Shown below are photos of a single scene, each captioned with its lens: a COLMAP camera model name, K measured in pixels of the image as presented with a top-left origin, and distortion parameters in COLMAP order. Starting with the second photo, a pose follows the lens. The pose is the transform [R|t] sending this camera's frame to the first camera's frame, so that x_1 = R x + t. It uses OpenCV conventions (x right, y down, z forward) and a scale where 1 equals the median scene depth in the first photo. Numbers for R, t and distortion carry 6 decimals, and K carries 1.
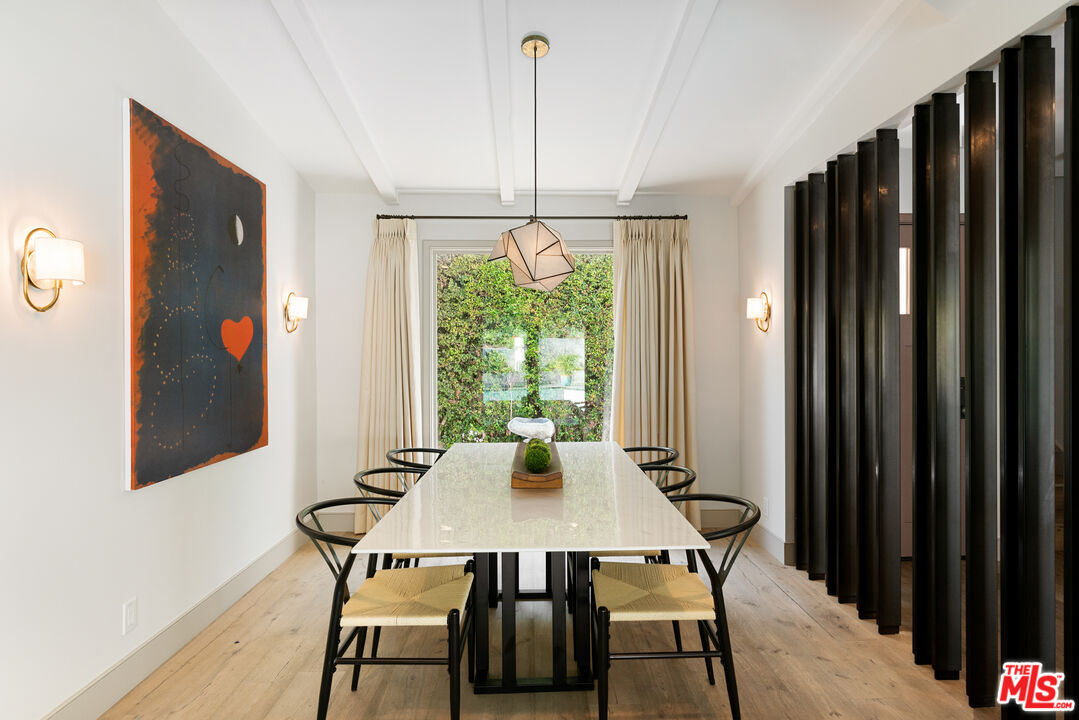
lens RADIAL K [[582.7, 0, 543.0], [0, 582.7, 355.4], [0, 0, 1]] dist [-0.002455, -0.000246]
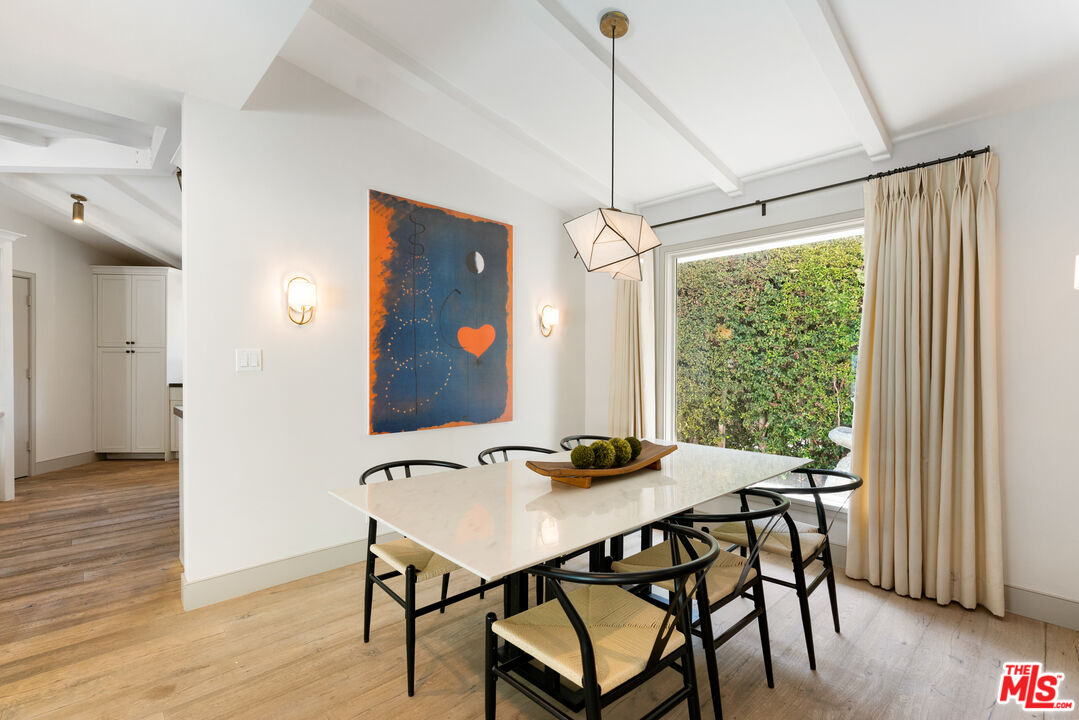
lens RADIAL K [[492.1, 0, 540.6], [0, 492.1, 366.1], [0, 0, 1]] dist [-0.000736, 0.003498]
pose [[0.675525, 0.013397, -0.737216, 0.388325], [-0.008493, 0.999910, 0.010389, 0.015623], [0.737288, -0.000757, 0.675578, 0.278254]]
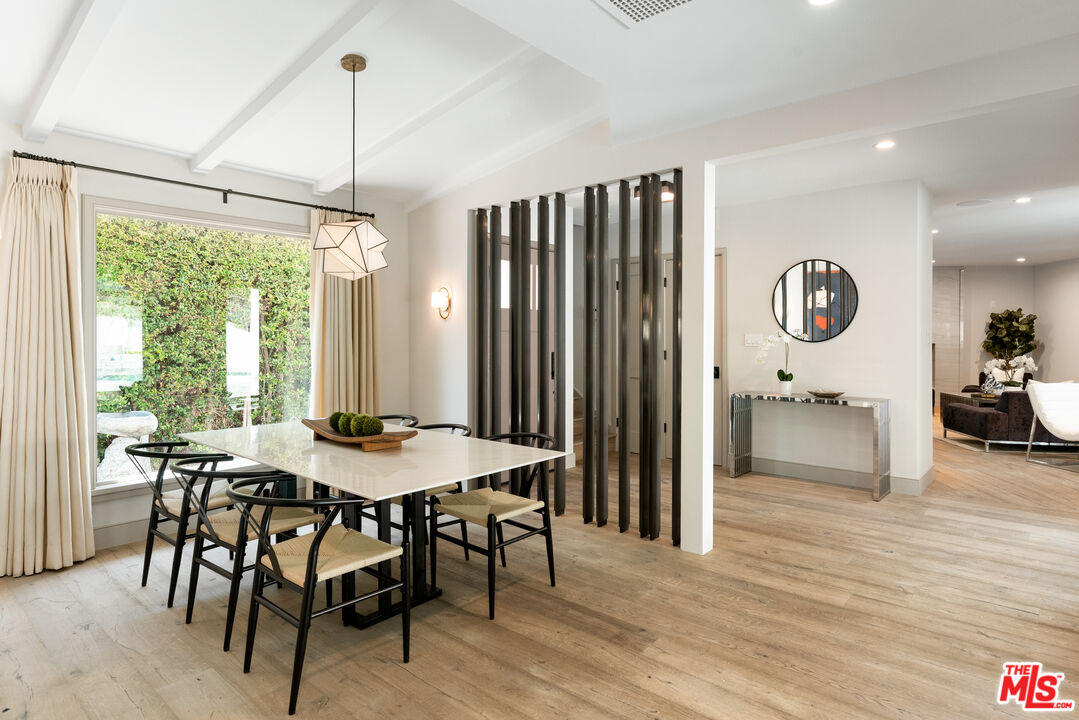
lens RADIAL K [[599.8, 0, 541.4], [0, 599.8, 338.3], [0, 0, 1]] dist [0.000681, 0.001076]
pose [[0.674898, 0.000761, 0.737911, -0.480904], [-0.001463, 0.999999, 0.000306, 0.001411], [-0.737910, -0.001287, 0.674898, -0.041743]]
